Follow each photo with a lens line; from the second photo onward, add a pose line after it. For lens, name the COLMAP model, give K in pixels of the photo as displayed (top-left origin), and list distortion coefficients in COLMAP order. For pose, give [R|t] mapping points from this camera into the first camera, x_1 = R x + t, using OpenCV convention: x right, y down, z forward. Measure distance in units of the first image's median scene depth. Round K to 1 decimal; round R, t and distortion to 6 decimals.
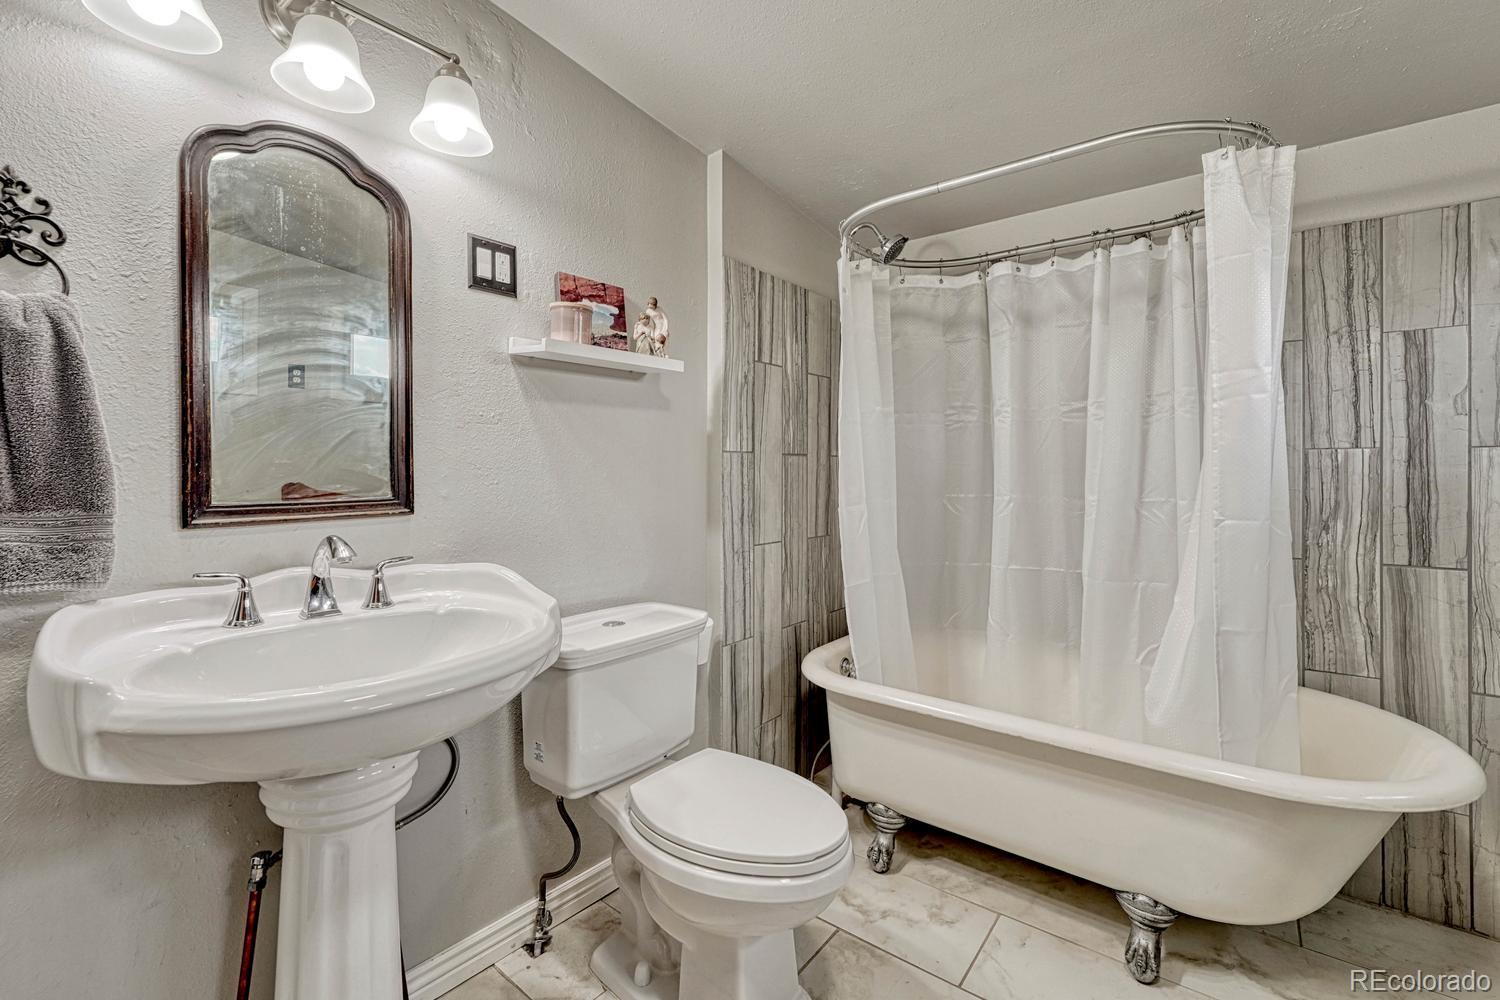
lens RADIAL K [[636.6, 0, 753.2], [0, 636.6, 476.2], [0, 0, 1]] dist [-0.013131, 0.000835]
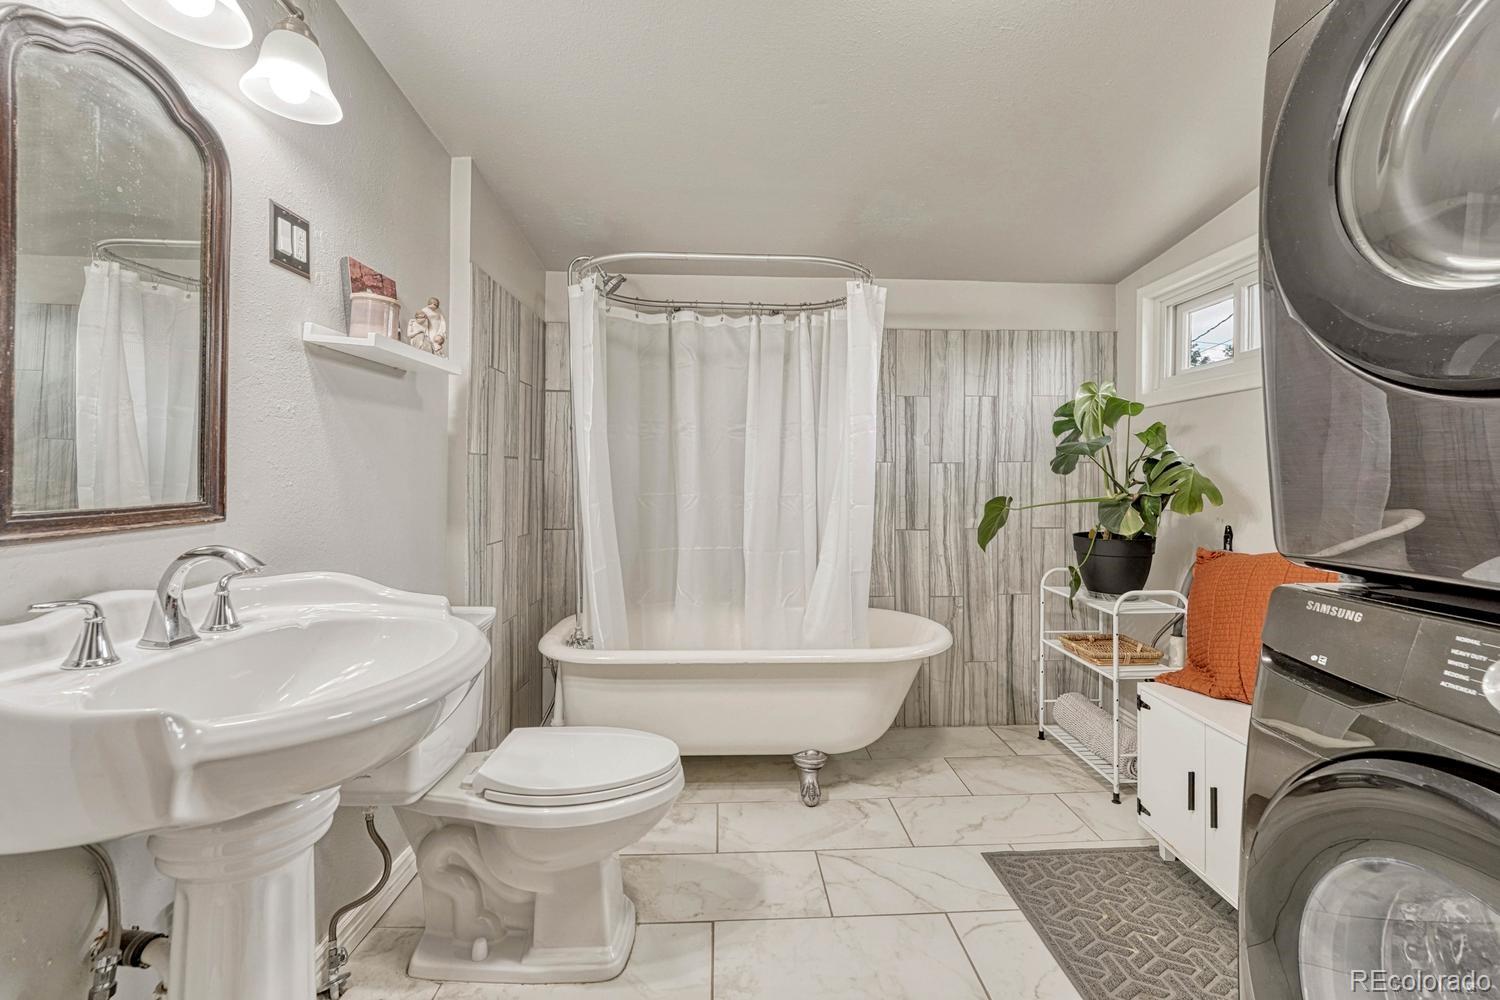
lens RADIAL K [[632.6, 0, 745.5], [0, 632.6, 480.5], [0, 0, 1]] dist [-0.013252, 0.000440]
pose [[0.769571, -0.000201, 0.638561, -0.426169], [-0.001920, 0.999995, 0.002628, 0.001035], [-0.638558, -0.003248, 0.769567, -0.072944]]
